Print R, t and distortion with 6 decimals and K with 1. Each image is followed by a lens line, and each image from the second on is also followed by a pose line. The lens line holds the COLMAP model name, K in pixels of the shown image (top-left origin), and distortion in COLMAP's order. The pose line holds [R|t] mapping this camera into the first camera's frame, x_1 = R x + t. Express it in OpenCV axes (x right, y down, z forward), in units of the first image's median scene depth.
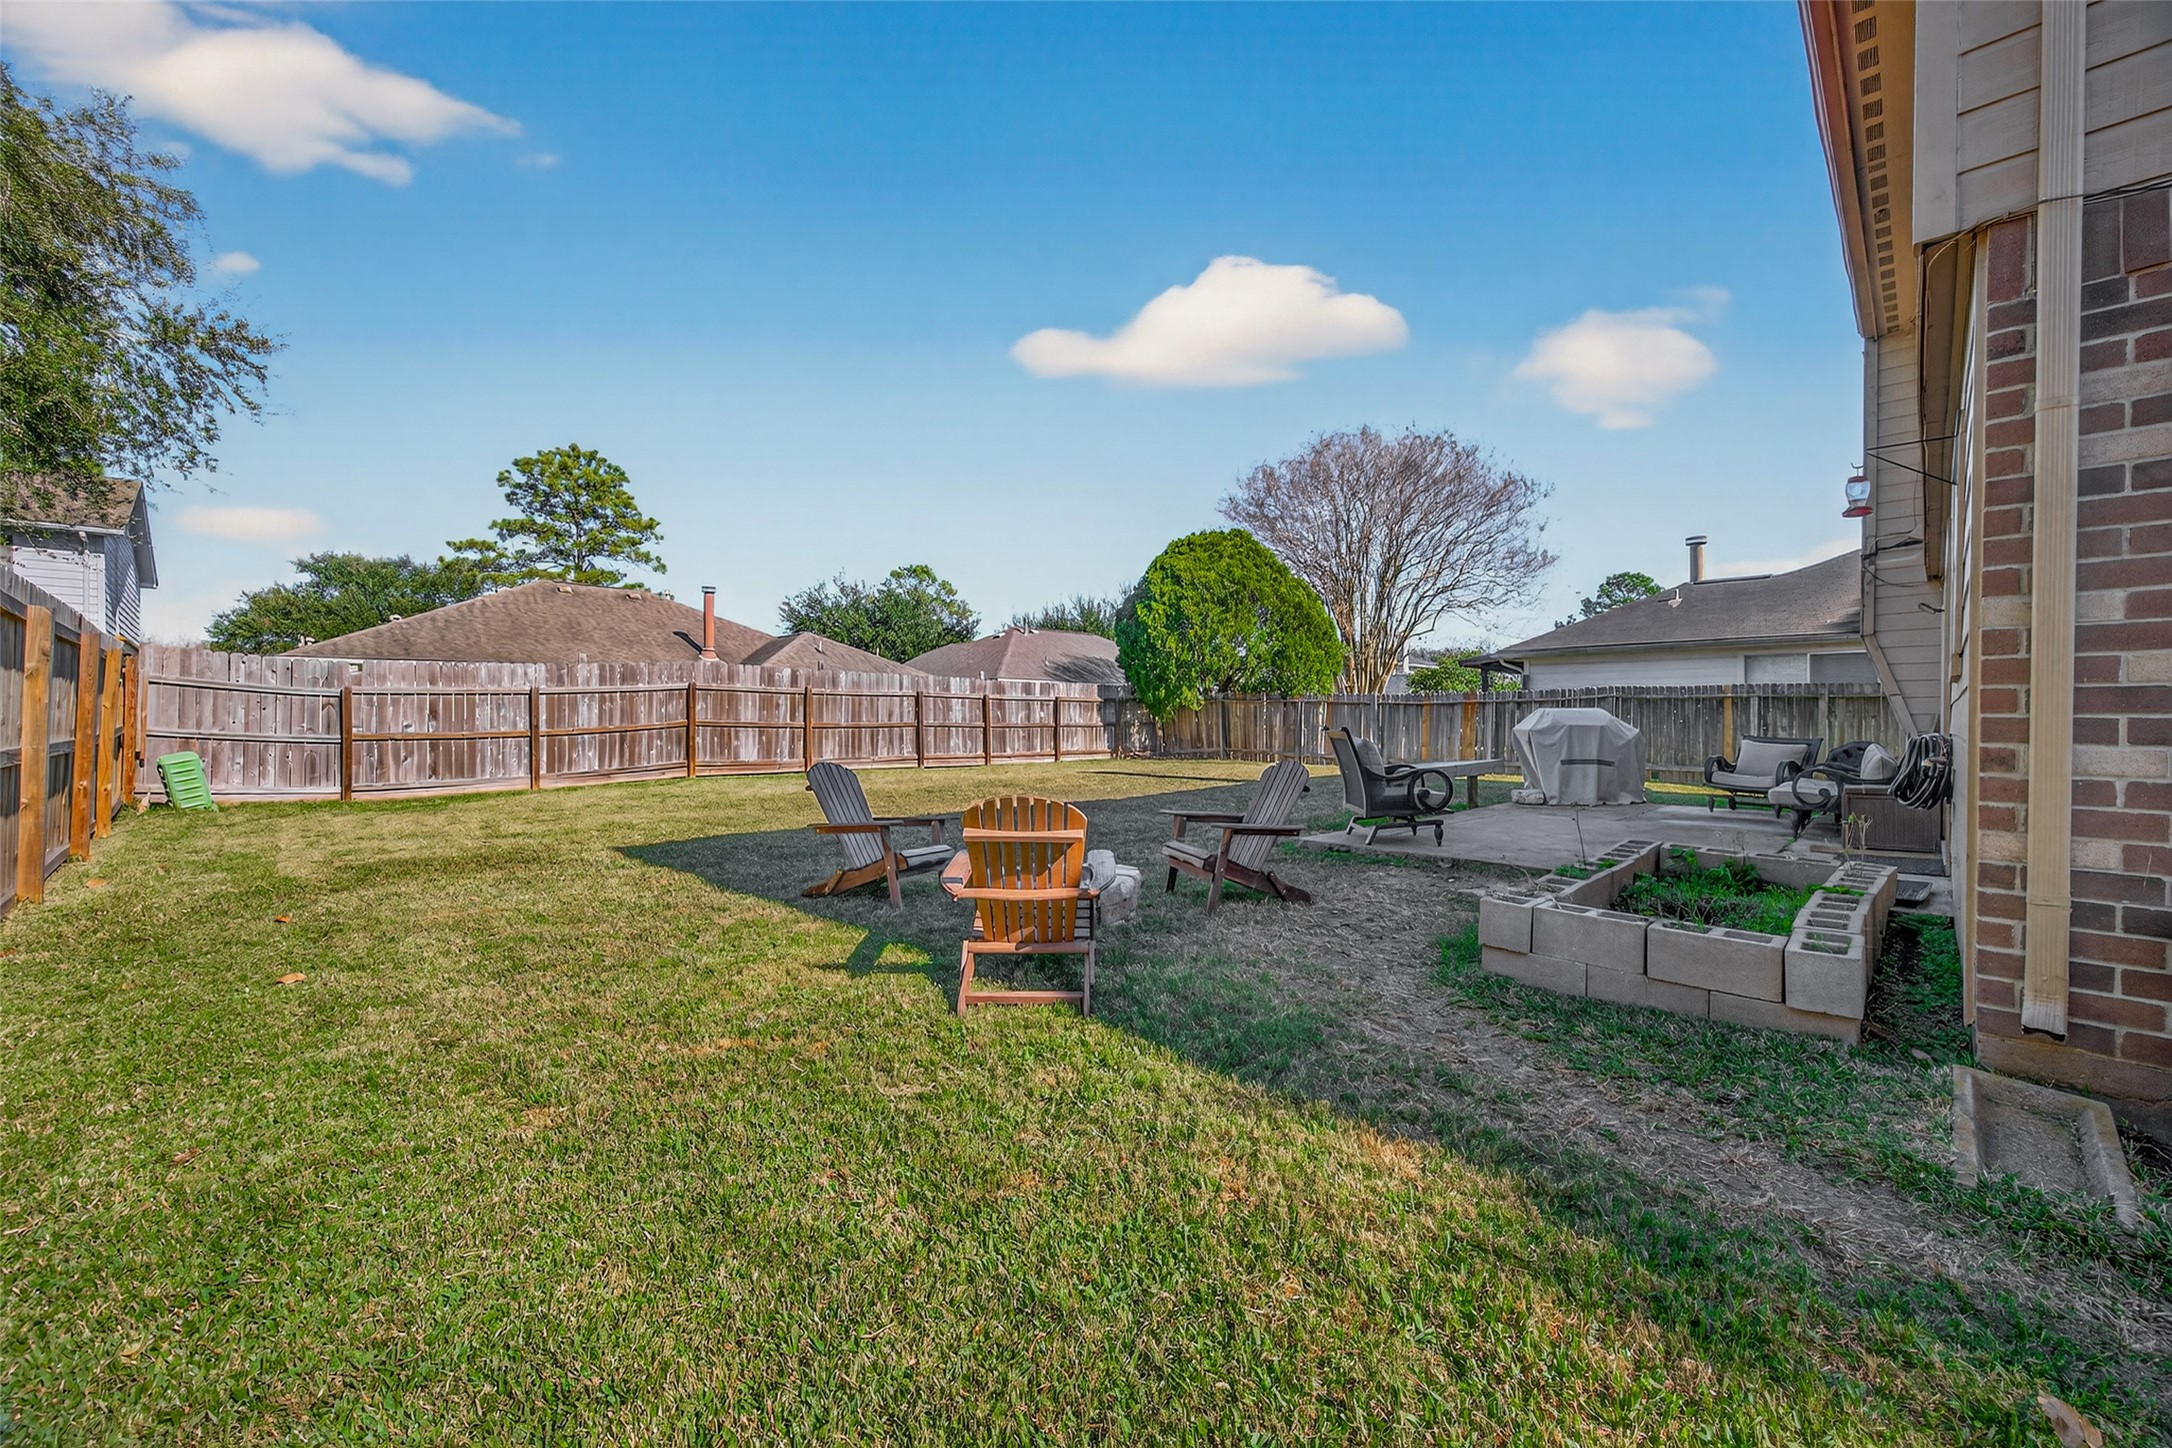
lens RADIAL K [[856.8, 0, 1095.2], [0, 856.8, 729.8], [0, 0, 1]] dist [0.002312, -0.001390]
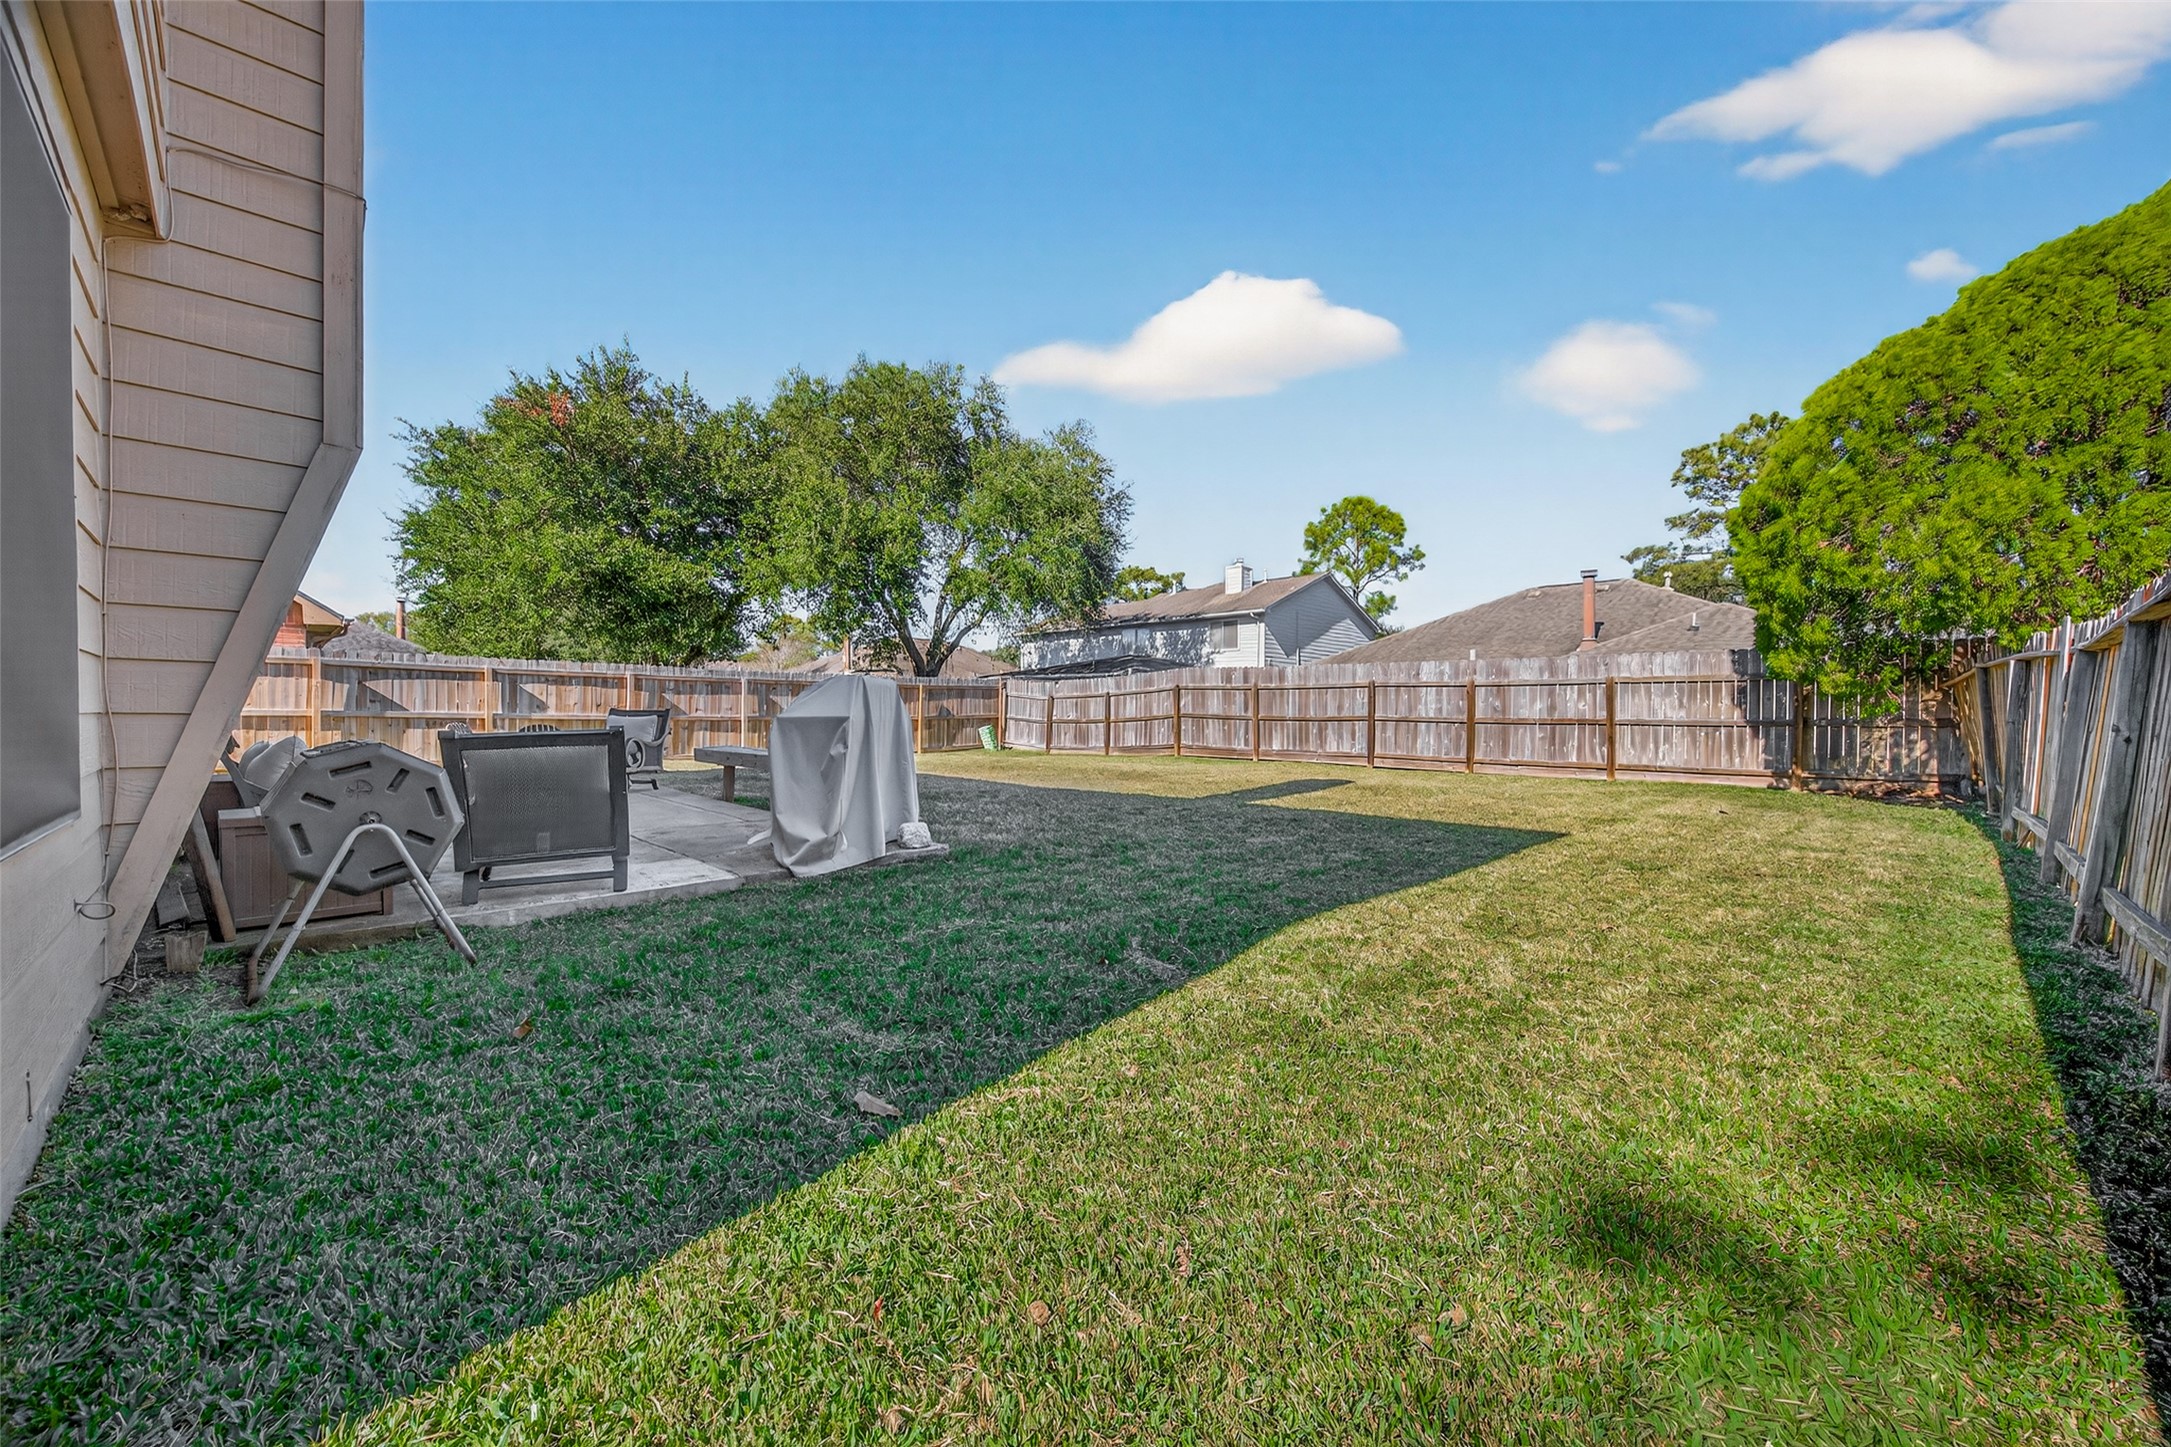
lens RADIAL K [[818.3, 0, 1108.4], [0, 818.3, 719.0], [0, 0, 1]] dist [-0.000137, 0.000027]
pose [[0.002601, 0.009863, -0.999948, 0.644576], [-0.015504, 0.999832, 0.009822, -0.008950], [0.999876, 0.015477, 0.002753, 0.724632]]
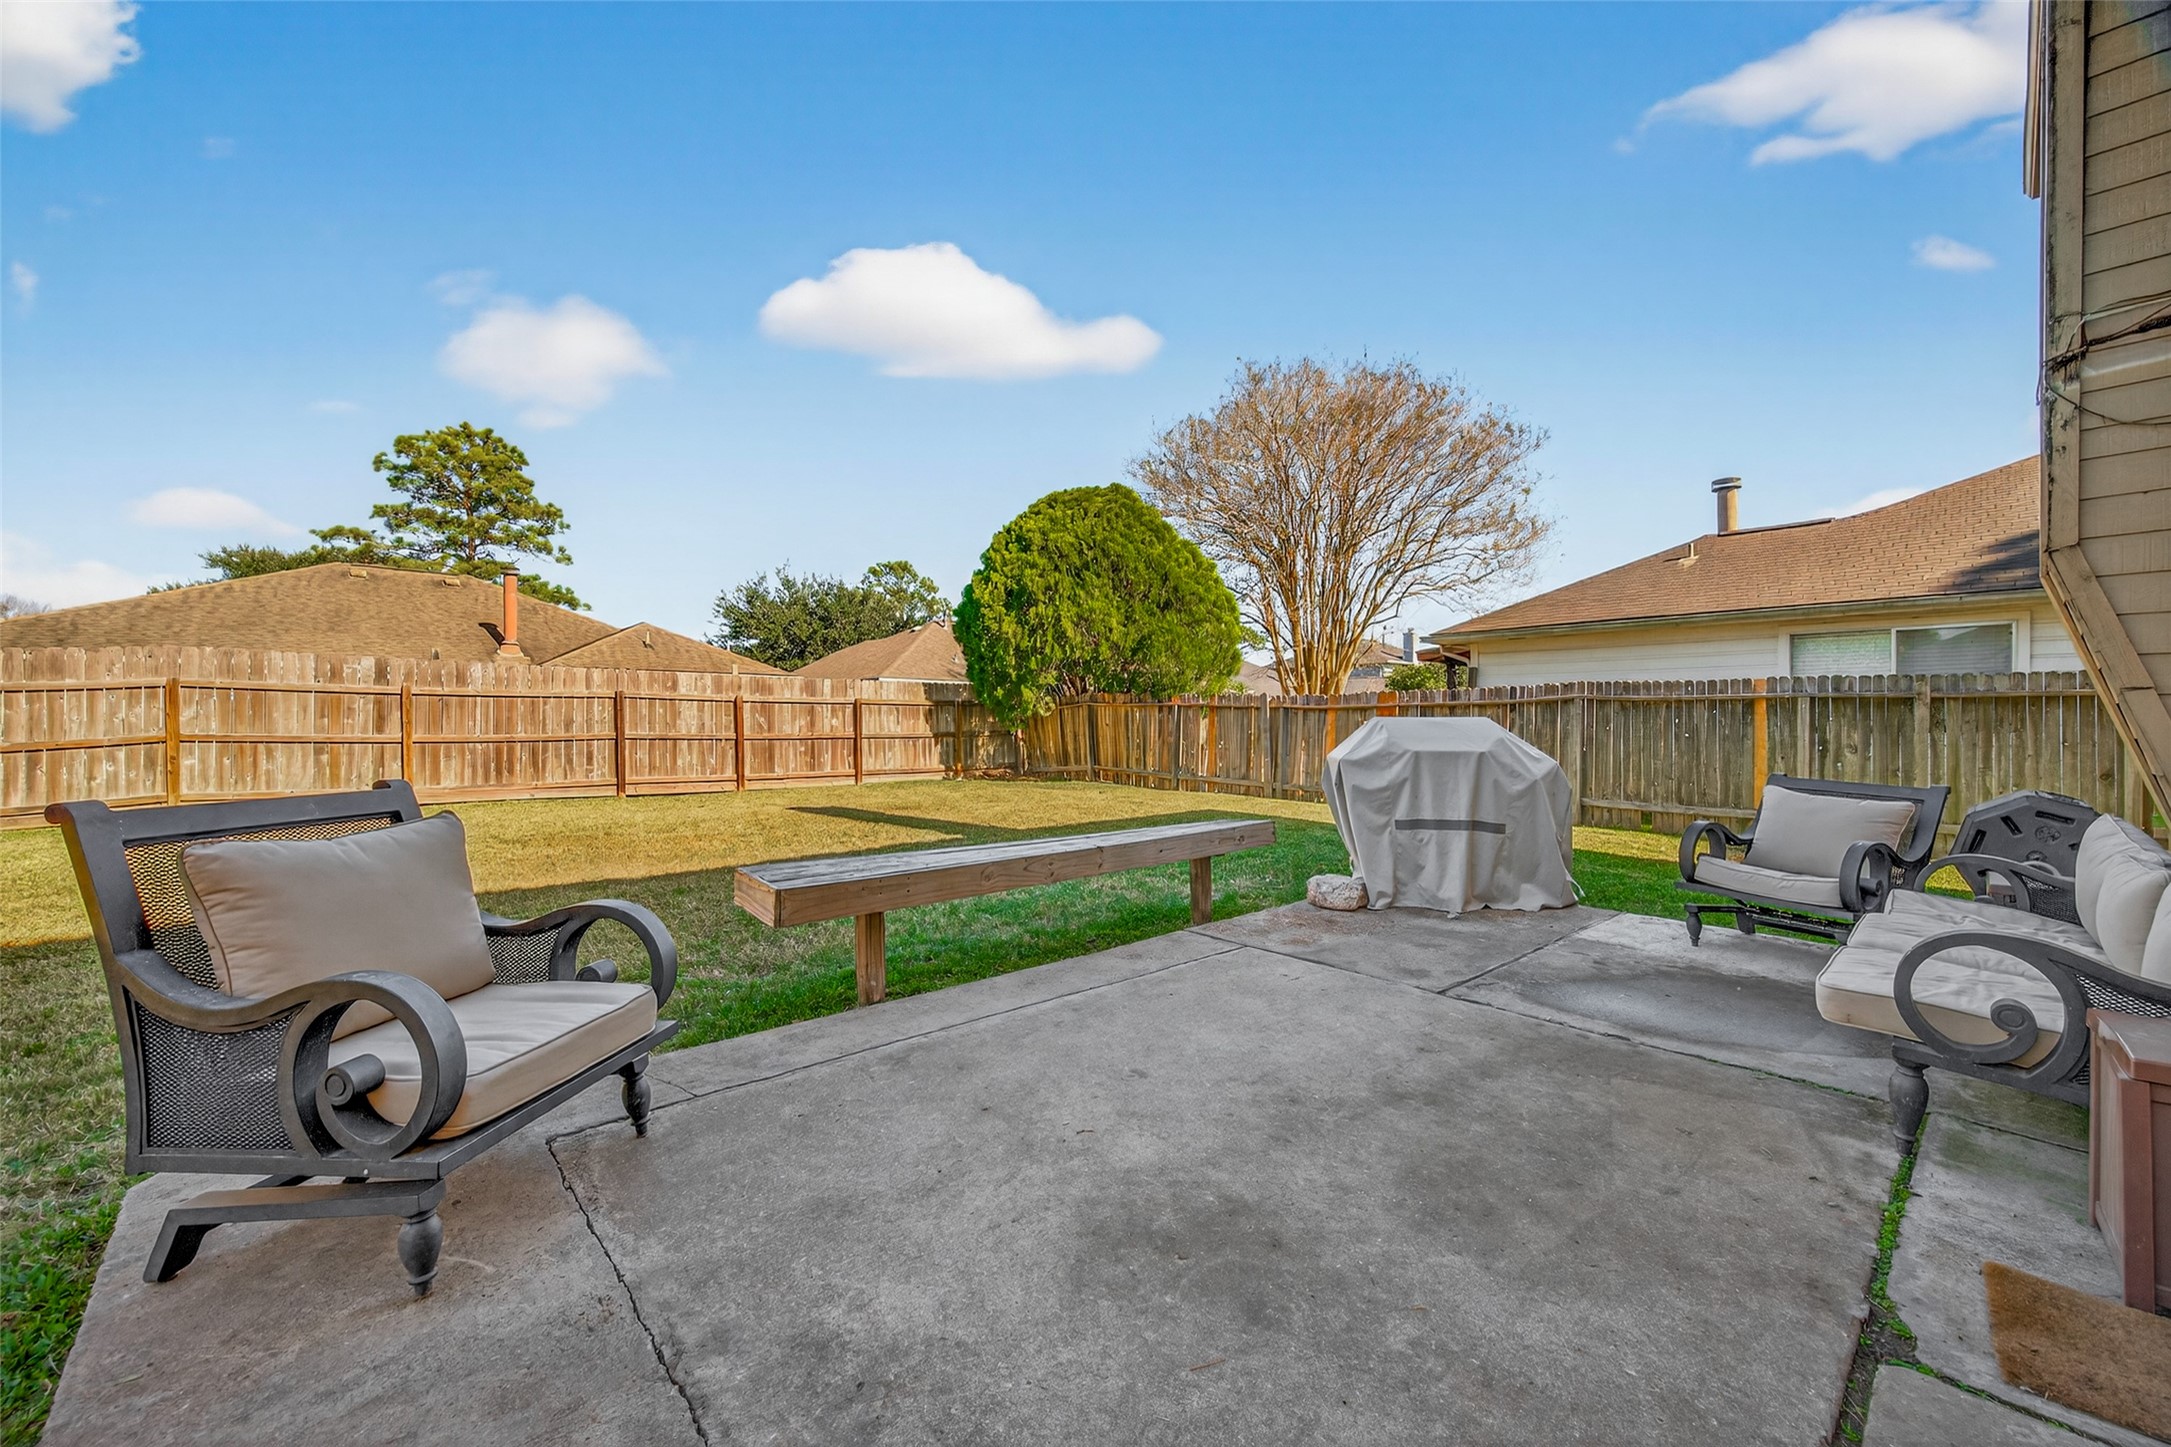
lens RADIAL K [[856.4, 0, 1097.7], [0, 856.4, 724.8], [0, 0, 1]] dist [0.002312, -0.001390]
pose [[0.999052, 0.000809, -0.043520, 0.231790], [-0.001287, 0.999939, -0.010944, -0.008816], [0.043509, 0.010990, 0.998993, 0.291481]]
